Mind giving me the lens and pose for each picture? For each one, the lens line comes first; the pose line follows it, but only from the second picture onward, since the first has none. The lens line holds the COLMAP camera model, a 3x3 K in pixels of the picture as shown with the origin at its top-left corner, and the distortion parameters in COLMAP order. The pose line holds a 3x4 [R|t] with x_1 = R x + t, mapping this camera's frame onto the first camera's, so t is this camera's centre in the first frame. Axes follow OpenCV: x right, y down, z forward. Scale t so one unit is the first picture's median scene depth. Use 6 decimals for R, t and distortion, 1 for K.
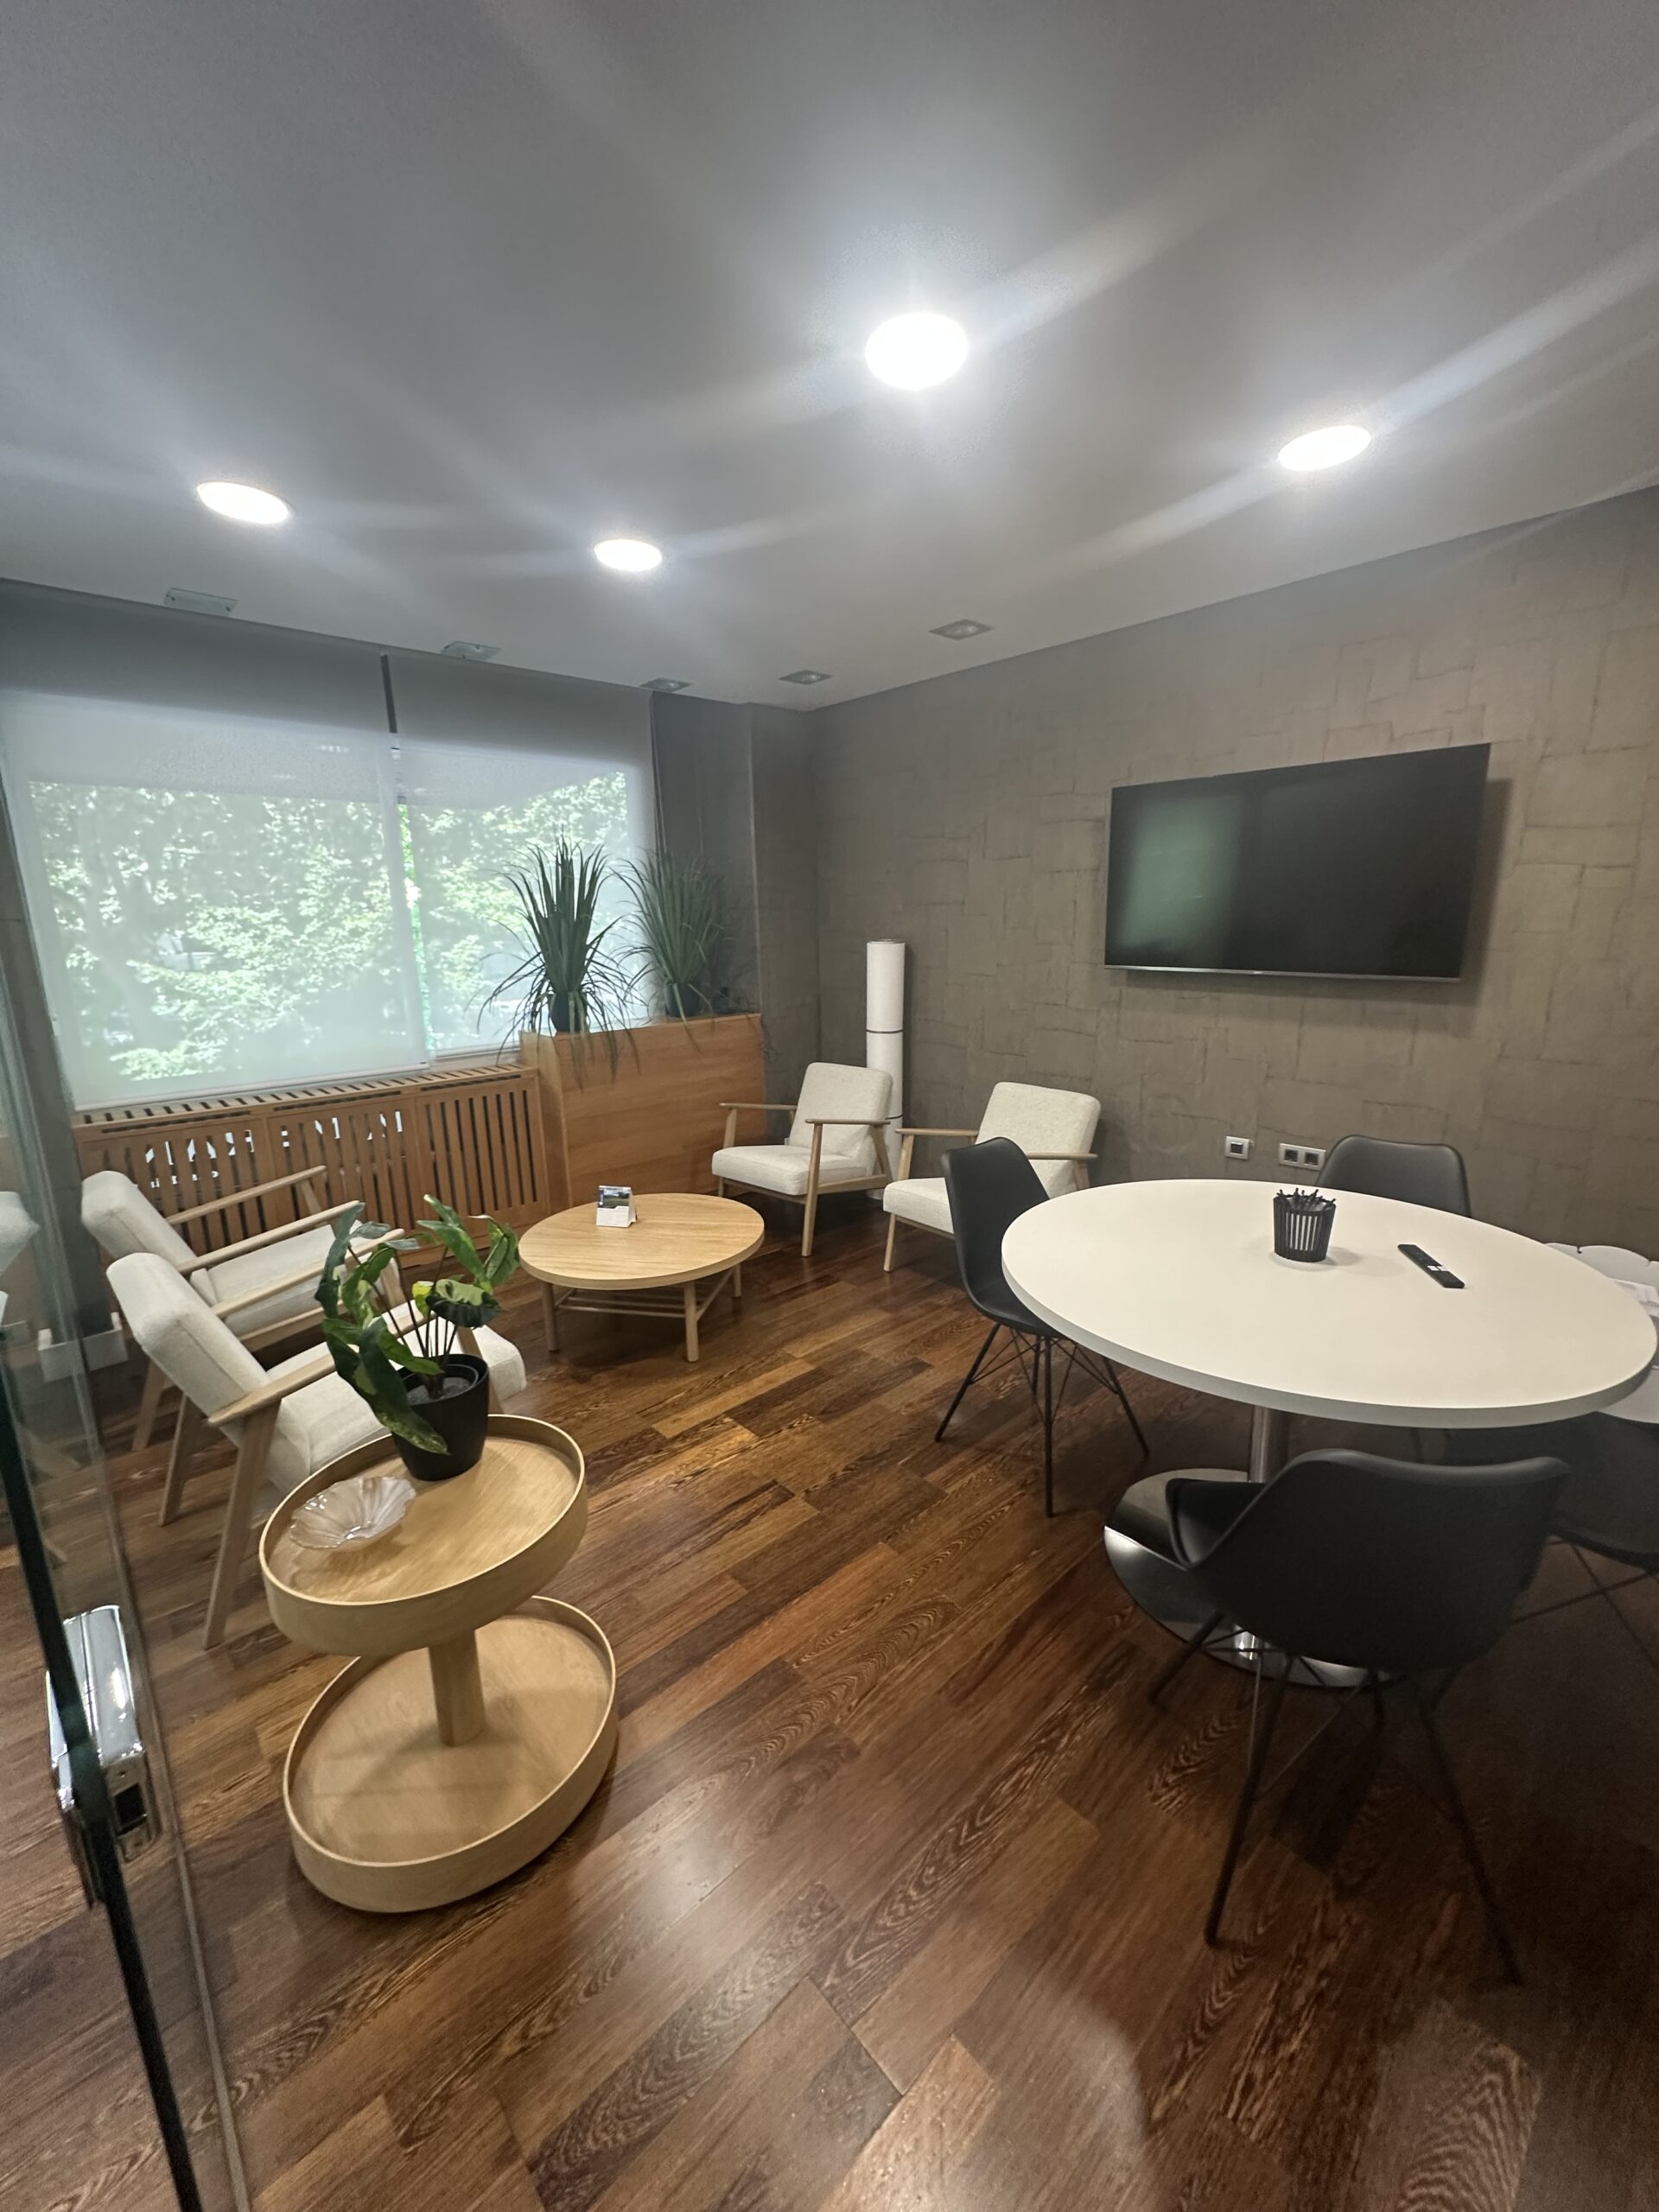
lens RADIAL K [[887.6, 0, 831.7], [0, 887.6, 1108.4], [0, 0, 1]] dist [-0.000377, -0.000055]
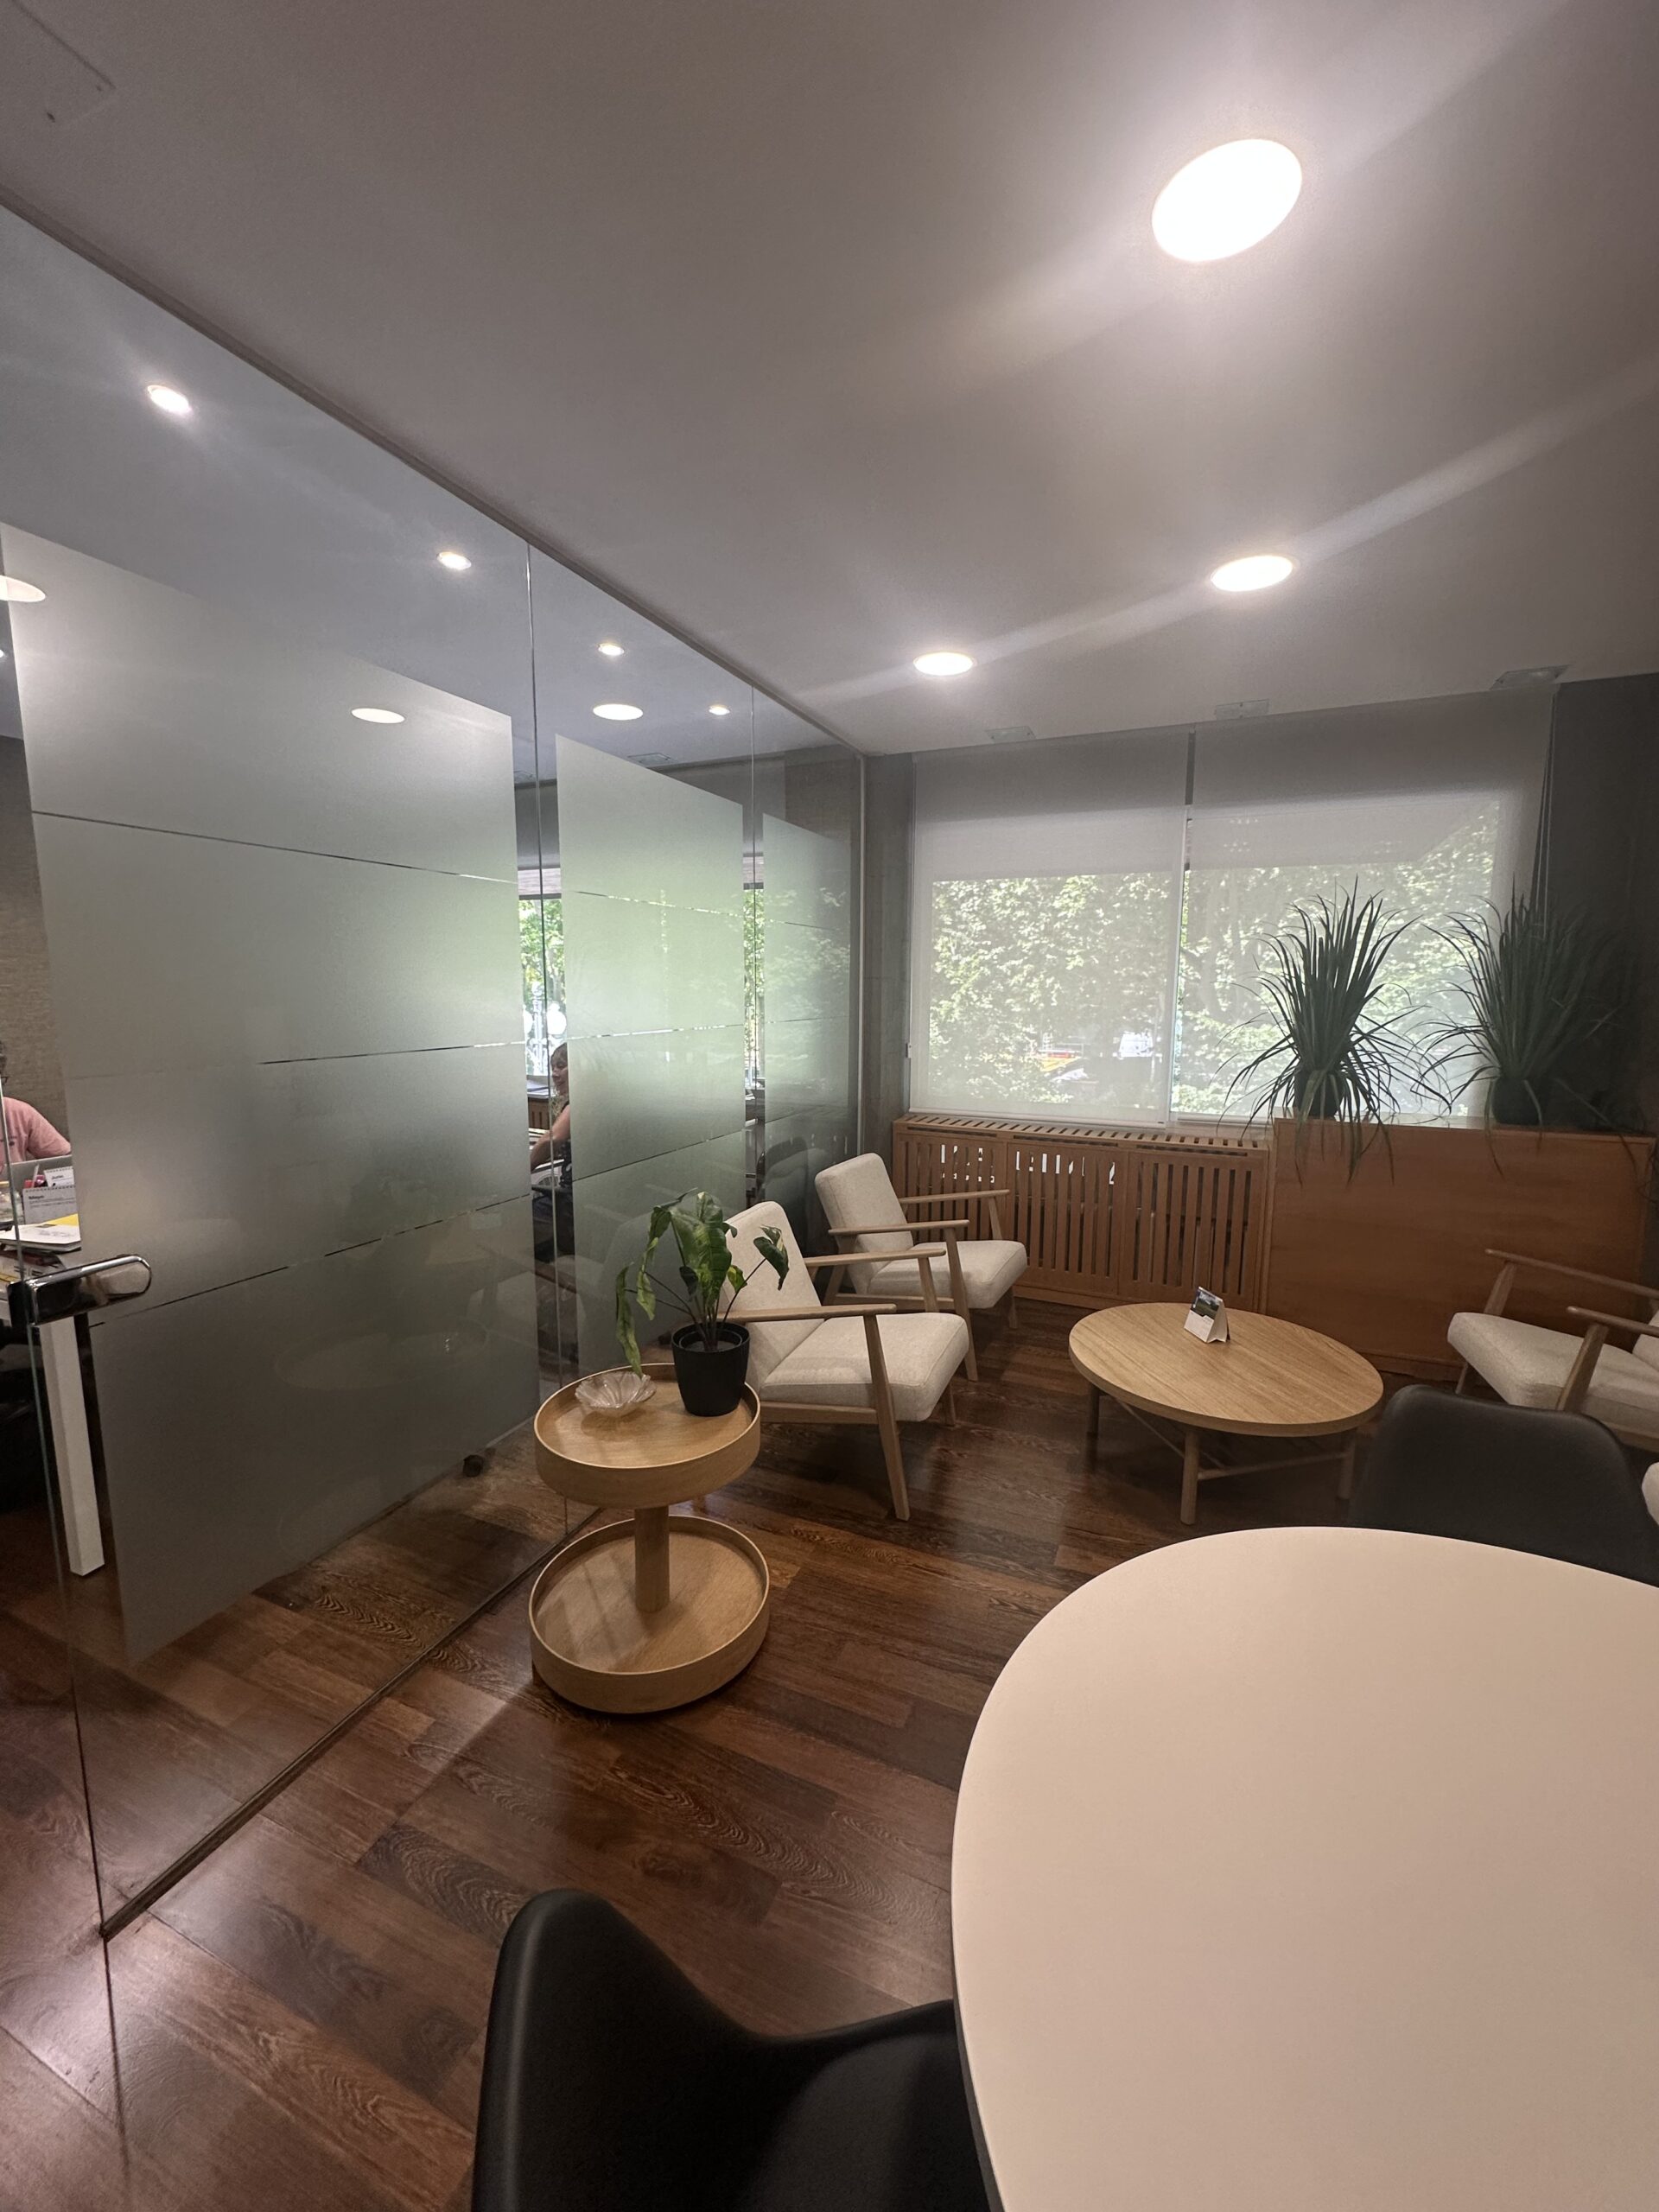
lens RADIAL K [[887.6, 0, 831.7], [0, 887.6, 1108.4], [0, 0, 1]] dist [-0.000377, -0.000055]
pose [[0.400673, 0.148292, -0.904141, 0.343907], [-0.205826, 0.976161, 0.068892, -0.067410], [0.892803, 0.158493, 0.421643, 0.261719]]
